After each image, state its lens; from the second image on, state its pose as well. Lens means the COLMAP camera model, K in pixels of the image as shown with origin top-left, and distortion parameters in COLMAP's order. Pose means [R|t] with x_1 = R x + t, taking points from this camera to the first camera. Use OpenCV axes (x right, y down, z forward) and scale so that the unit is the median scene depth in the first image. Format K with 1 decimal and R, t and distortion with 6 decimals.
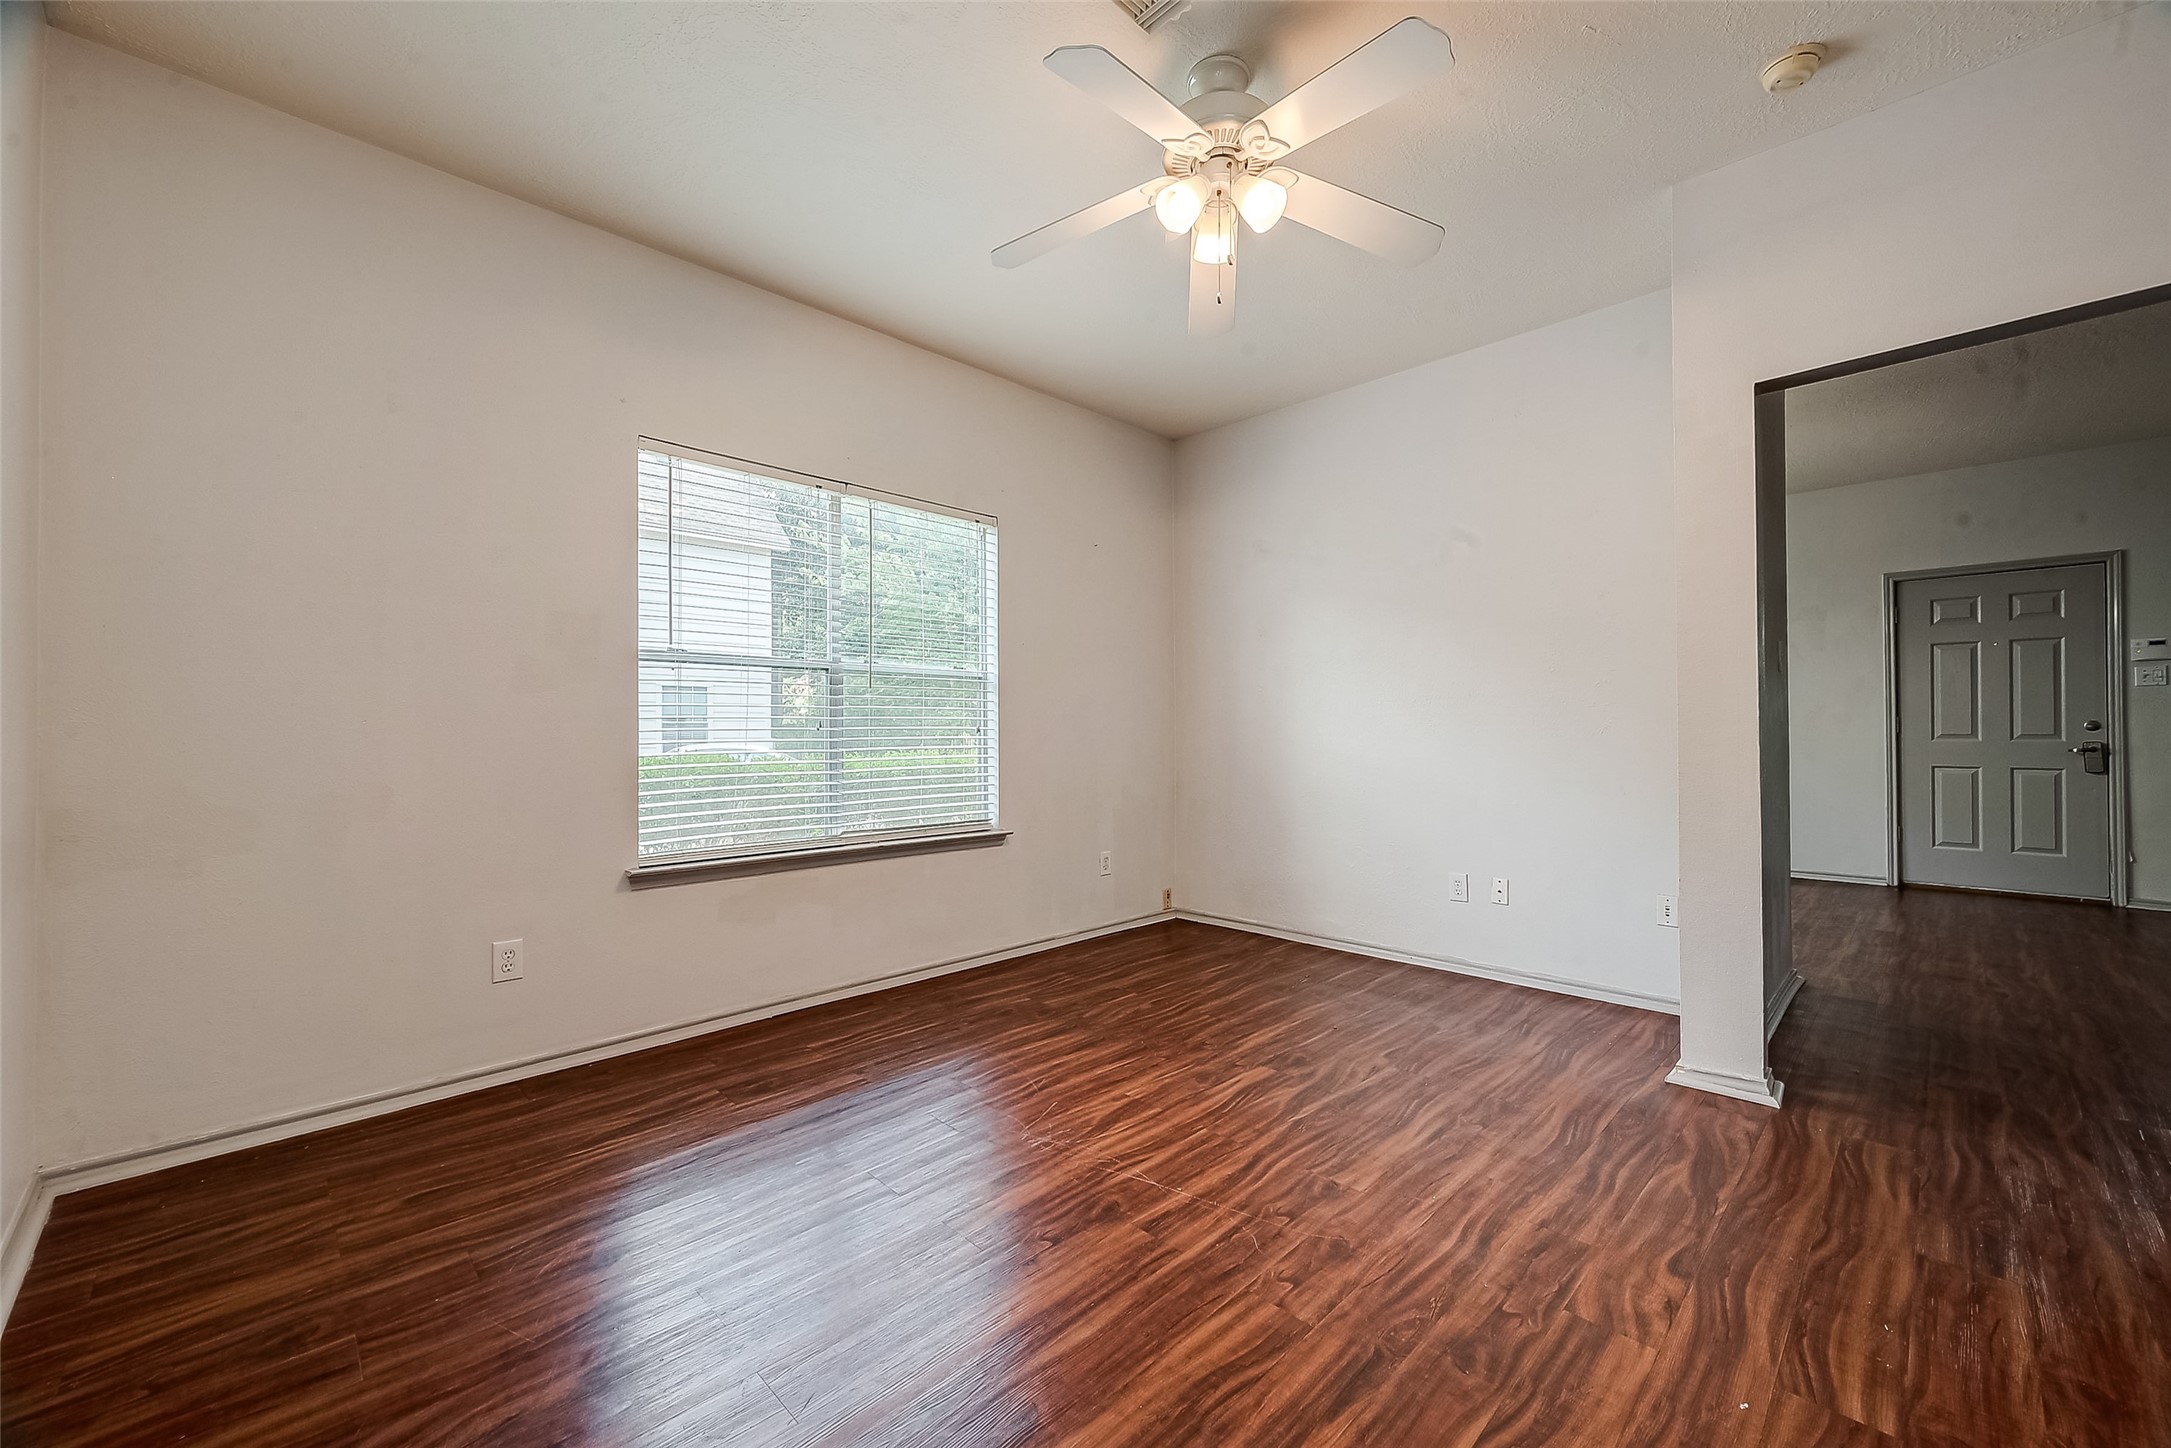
lens RADIAL K [[858.2, 0, 1102.0], [0, 858.2, 720.6], [0, 0, 1]] dist [-0.002244, 0.000969]
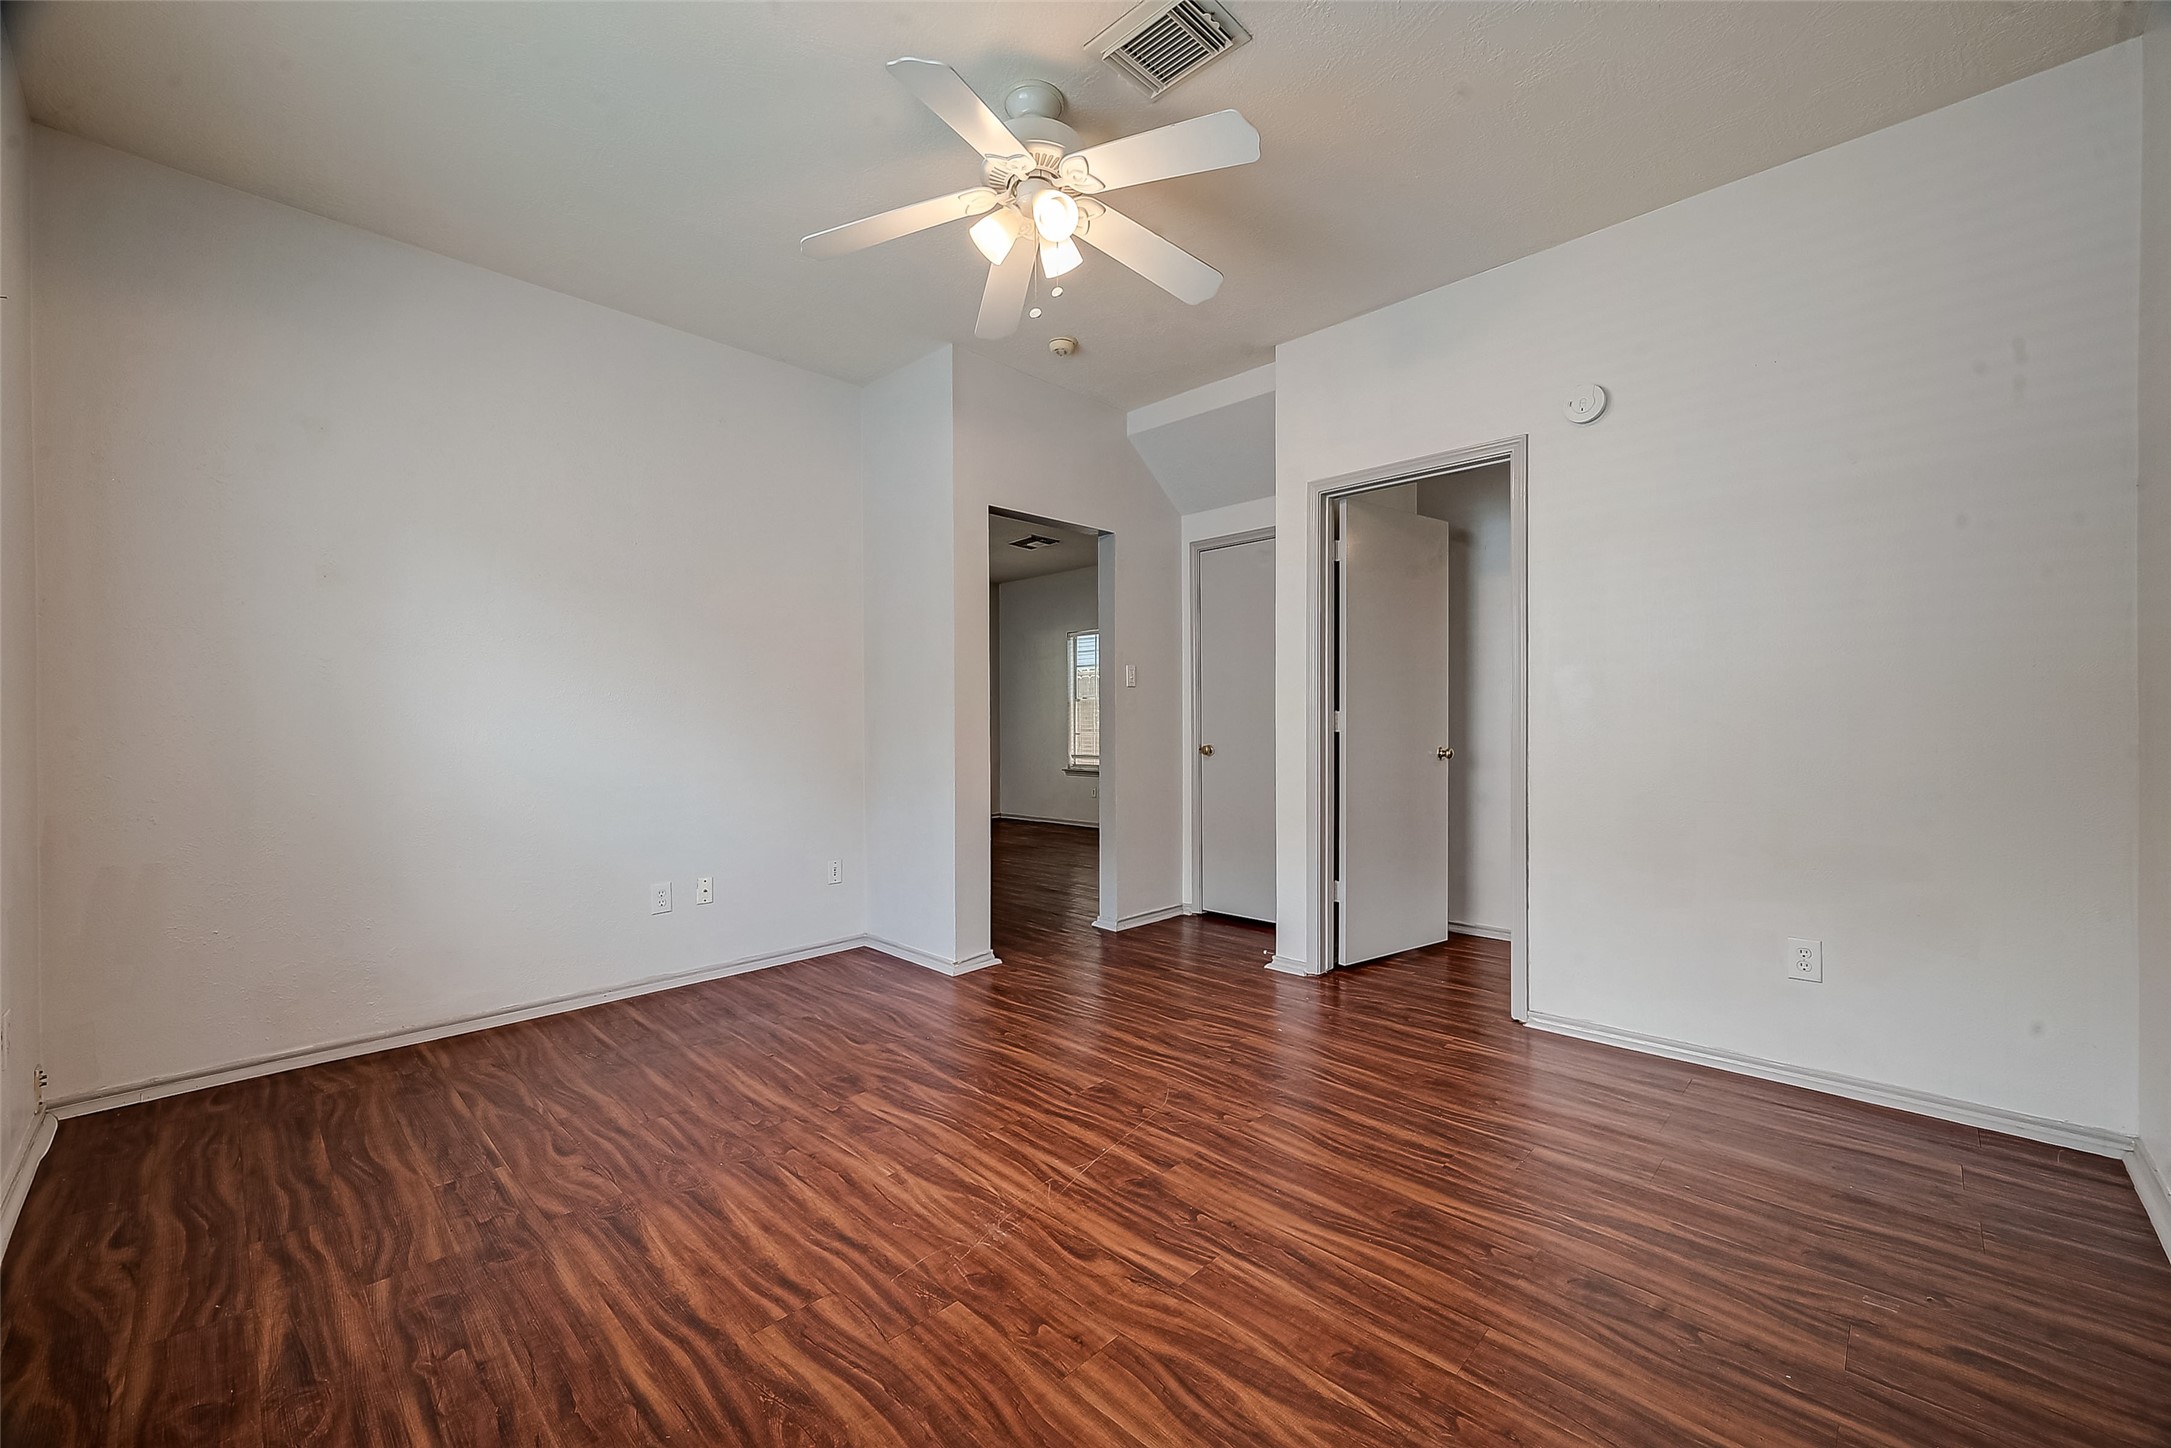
lens RADIAL K [[858.2, 0, 1099.8], [0, 858.2, 718.7], [0, 0, 1]] dist [-0.002244, 0.000969]
pose [[-0.023451, 0.012392, 0.999648, -0.762976], [-0.002694, 0.999919, -0.012459, 0.014672], [-0.999721, -0.002985, -0.023415, 0.793645]]
